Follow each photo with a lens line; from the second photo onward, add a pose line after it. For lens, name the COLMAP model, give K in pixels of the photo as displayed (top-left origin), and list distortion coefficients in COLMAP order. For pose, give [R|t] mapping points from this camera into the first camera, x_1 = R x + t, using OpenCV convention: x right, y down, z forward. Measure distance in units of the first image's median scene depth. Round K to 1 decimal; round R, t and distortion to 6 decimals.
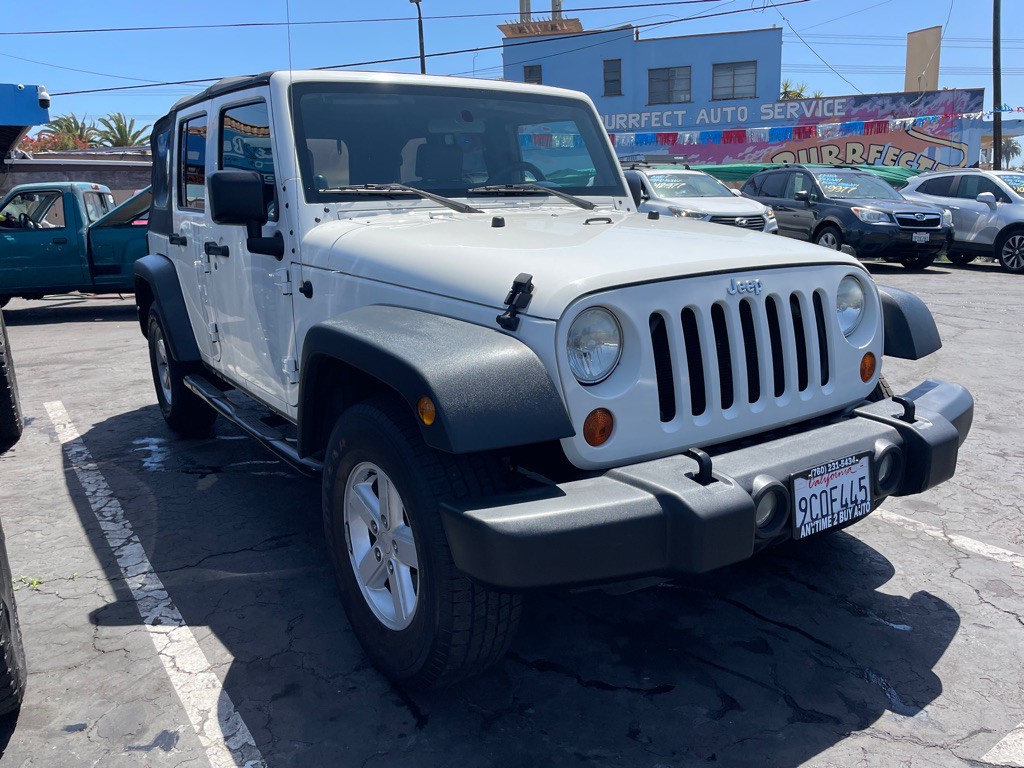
lens RADIAL K [[774.4, 0, 515.7], [0, 774.4, 378.4], [0, 0, 1]] dist [0.092749, -0.122890]
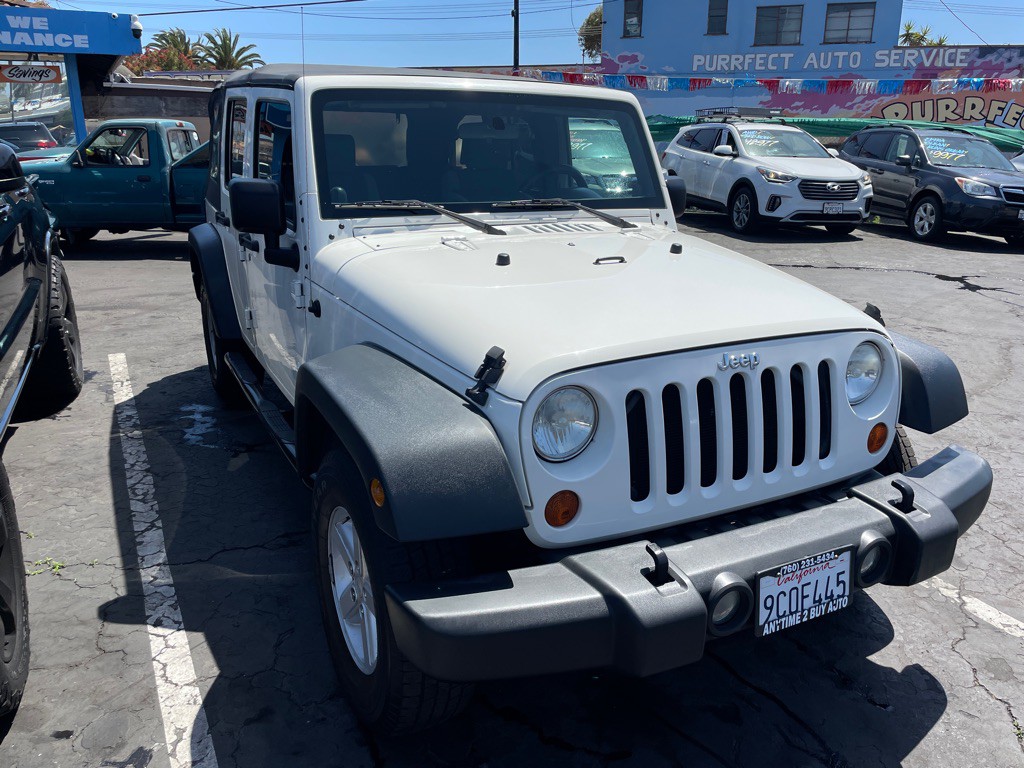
lens RADIAL K [[774.4, 0, 532.0], [0, 774.4, 379.0], [0, 0, 1]] dist [0.092749, -0.122890]
pose [[0.993996, 0.071772, -0.082585, 0.119814], [-0.064639, 0.994194, 0.086026, -0.157845], [0.088279, -0.080172, 0.992864, 0.028239]]
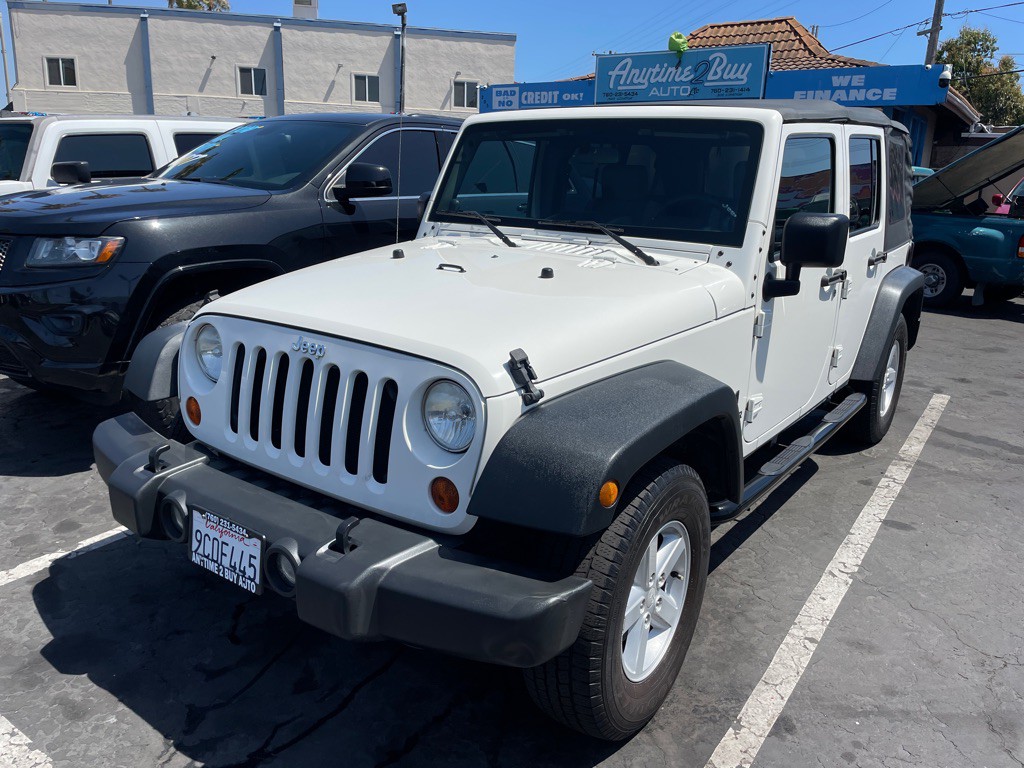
lens RADIAL K [[774.4, 0, 516.3], [0, 774.4, 382.9], [0, 0, 1]] dist [0.092749, -0.122890]
pose [[0.352738, 0.288273, -0.890210, 1.302323], [-0.242855, 0.946966, 0.210423, -0.351442], [0.903658, 0.141968, 0.404040, 0.818380]]
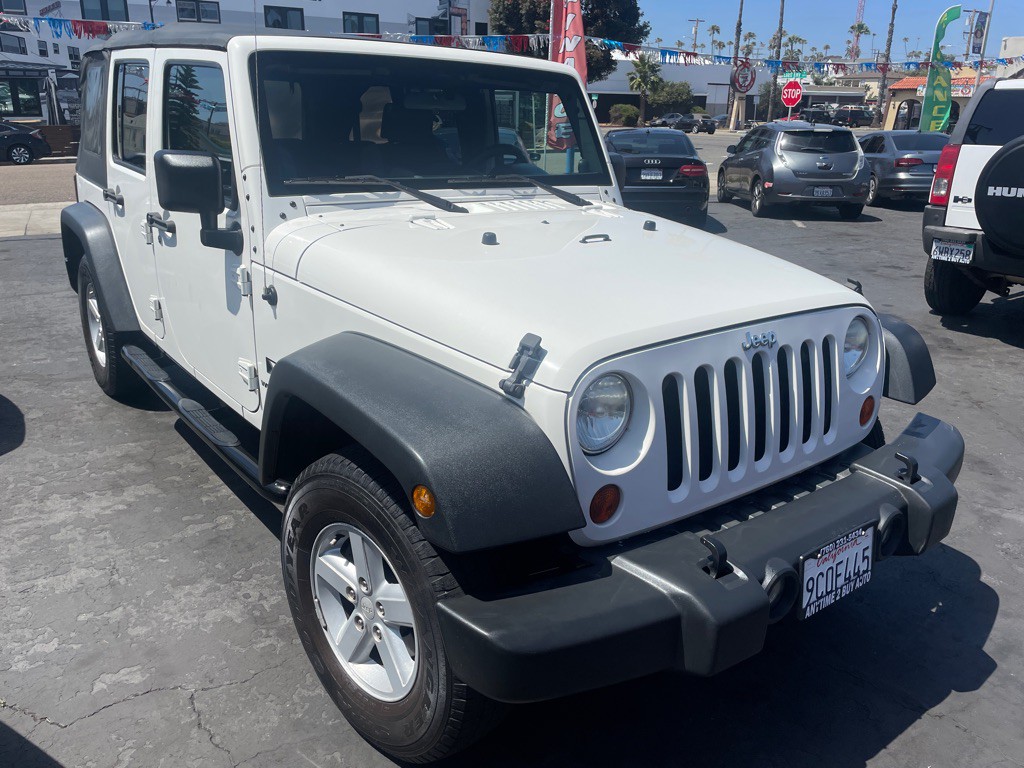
lens RADIAL K [[774.4, 0, 515.1], [0, 774.4, 376.3], [0, 0, 1]] dist [0.092749, -0.122890]
pose [[0.996223, 0.034212, 0.079805, -0.067860], [-0.042019, 0.994270, 0.098295, -0.150763], [-0.075985, -0.101277, 0.991952, 0.091288]]
